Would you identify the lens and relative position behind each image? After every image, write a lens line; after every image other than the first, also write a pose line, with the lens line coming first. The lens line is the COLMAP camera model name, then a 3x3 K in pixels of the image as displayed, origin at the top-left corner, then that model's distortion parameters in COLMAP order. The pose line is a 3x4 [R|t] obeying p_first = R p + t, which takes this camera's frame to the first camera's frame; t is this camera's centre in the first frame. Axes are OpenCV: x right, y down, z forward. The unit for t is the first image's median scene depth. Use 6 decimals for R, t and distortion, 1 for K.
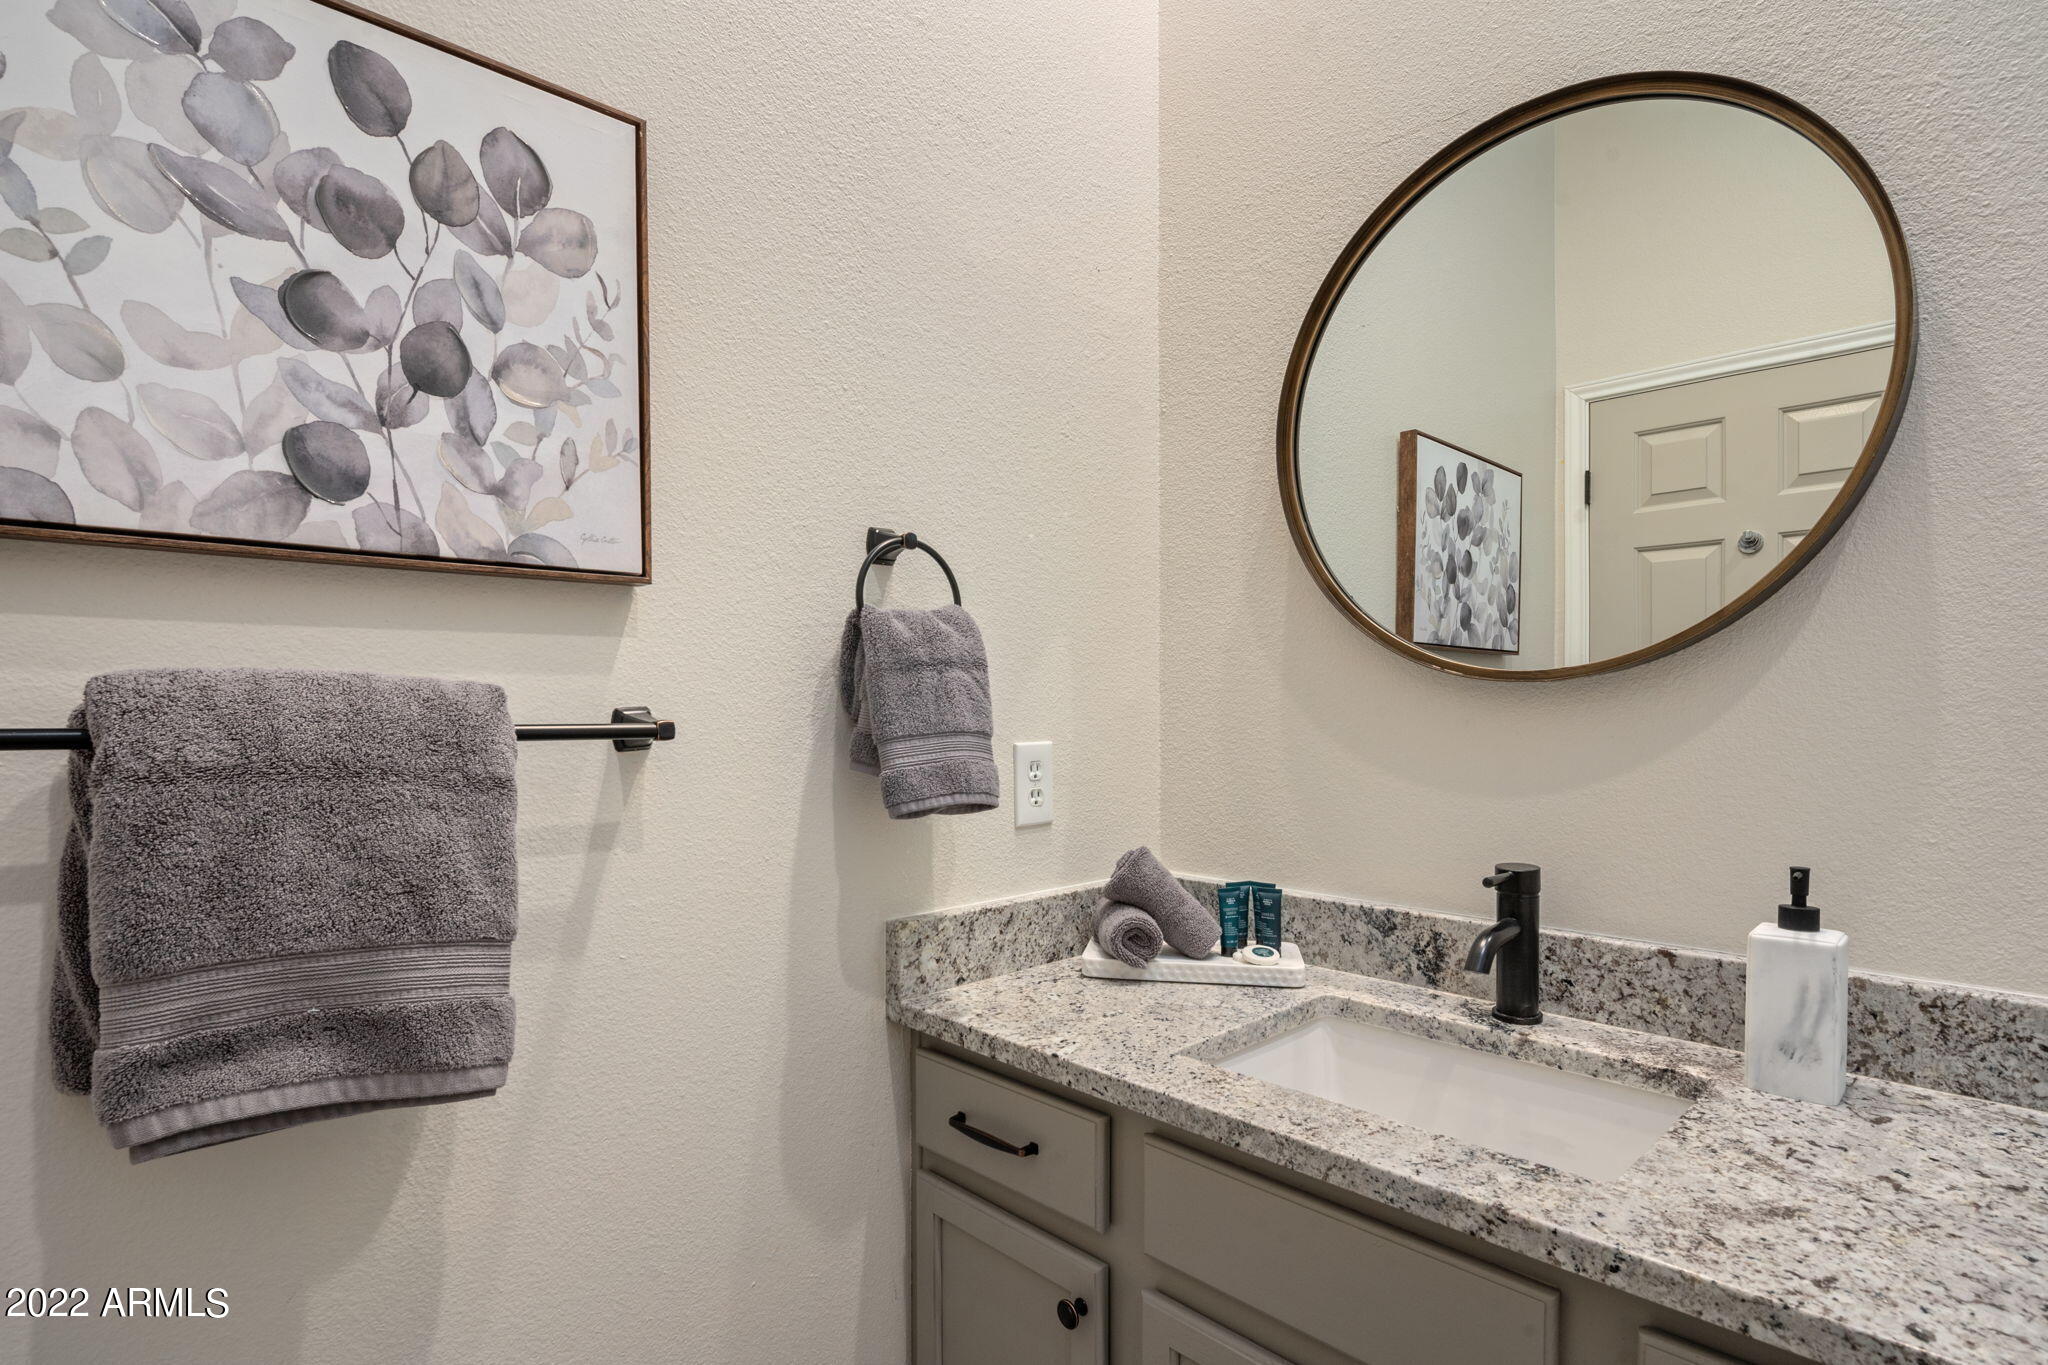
lens RADIAL K [[1049.1, 0, 1045.5], [0, 1049.1, 729.7], [0, 0, 1]] dist [-0.002545, -0.002486]
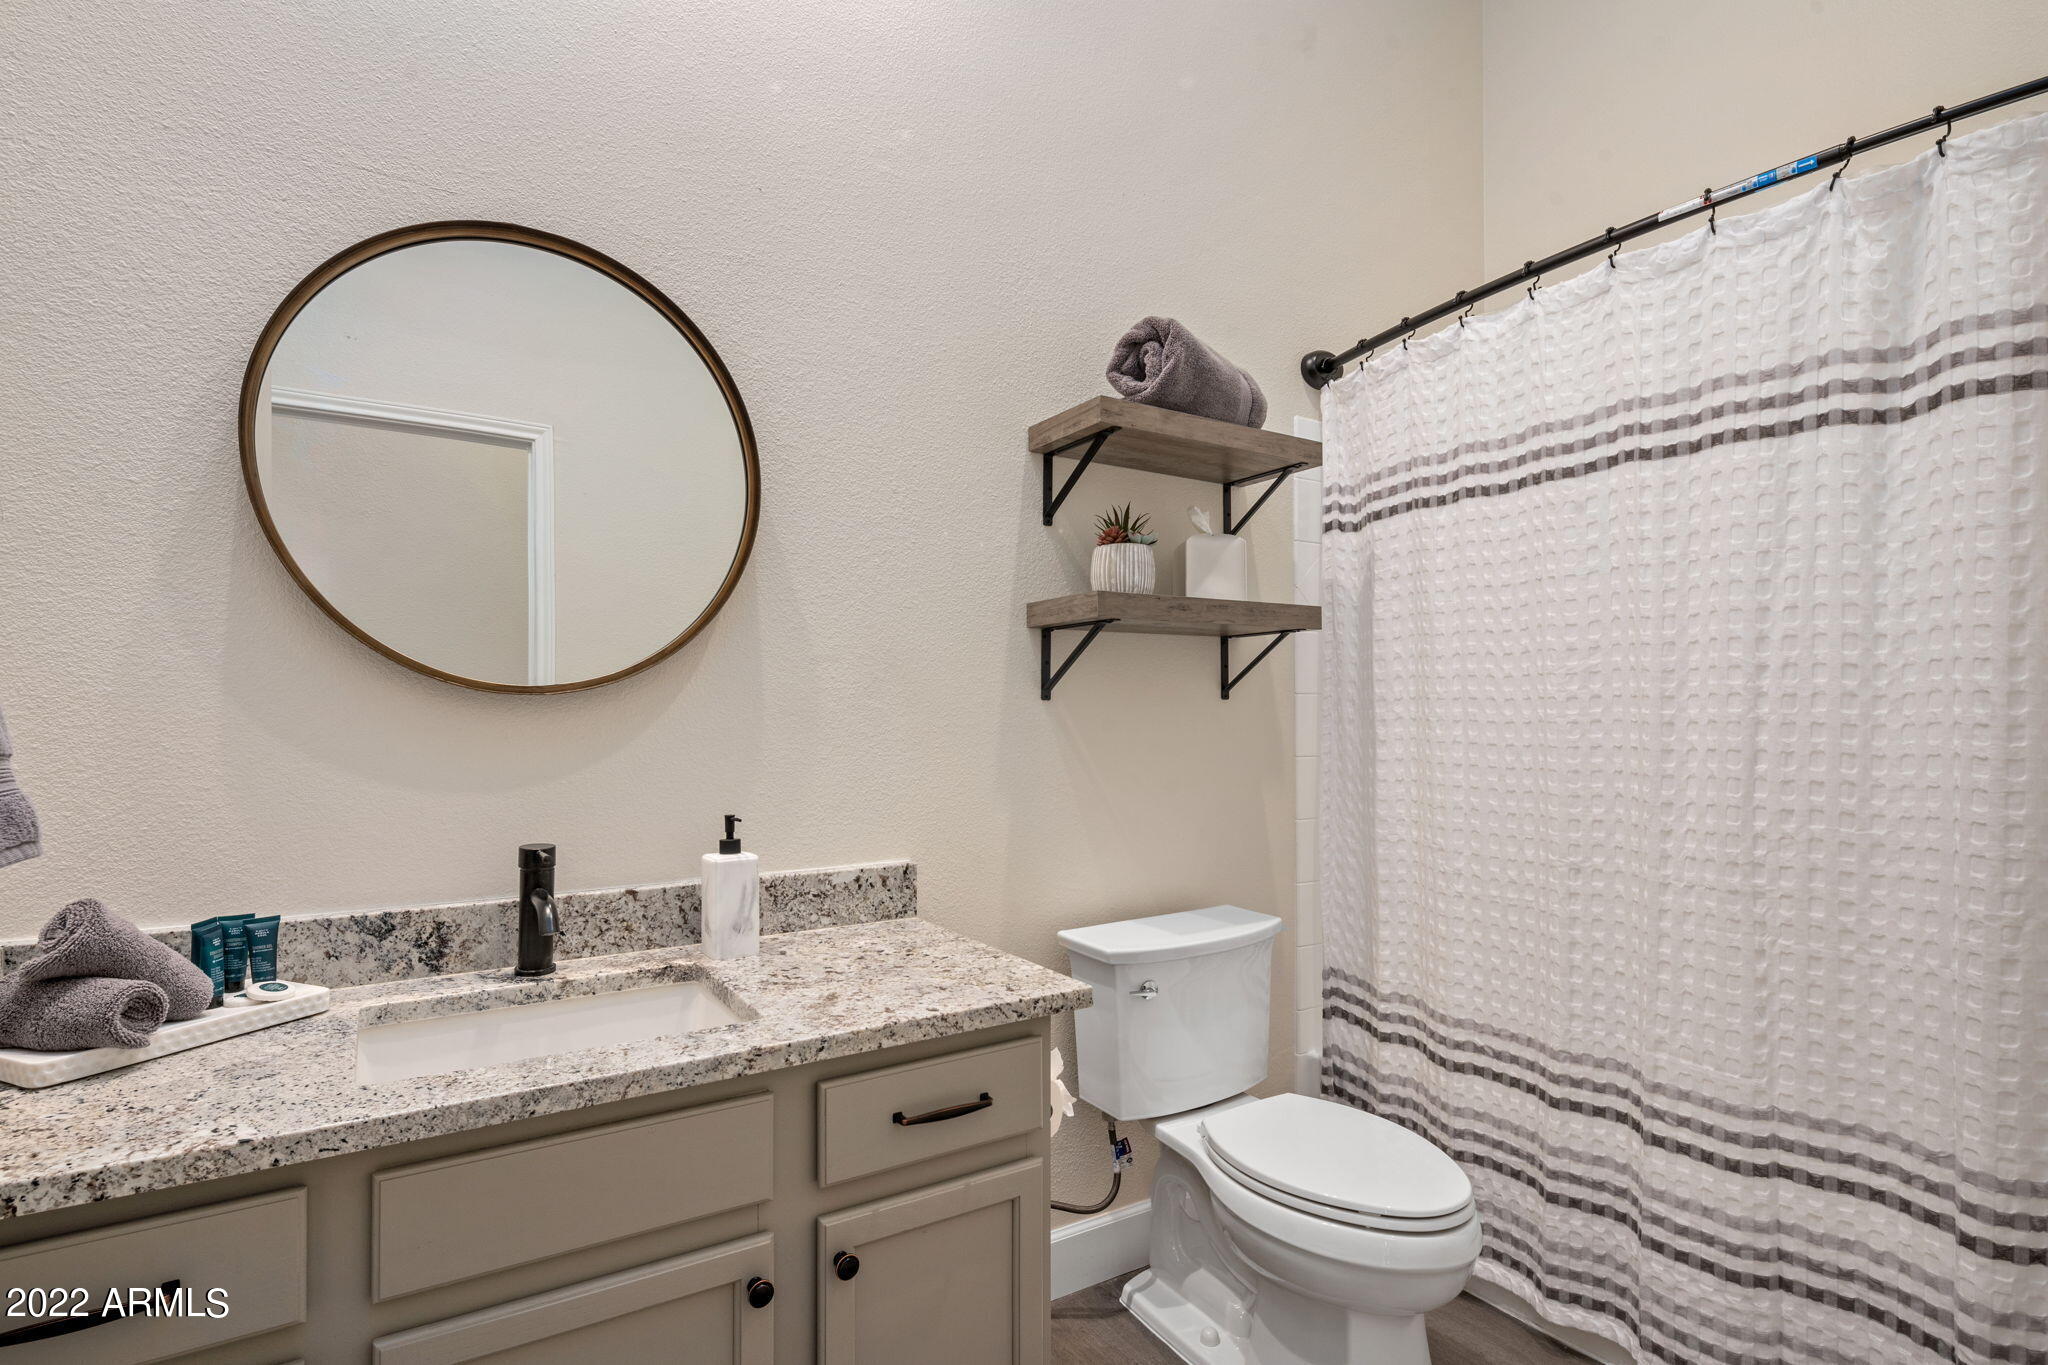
lens RADIAL K [[1049.1, 0, 1026.1], [0, 1049.1, 688.8], [0, 0, 1]] dist [-0.002545, -0.002486]
pose [[0.158019, 0.022188, 0.987187, -0.686624], [0.020005, 0.999470, -0.025667, -0.010332], [-0.987233, 0.023804, 0.157491, 0.247811]]
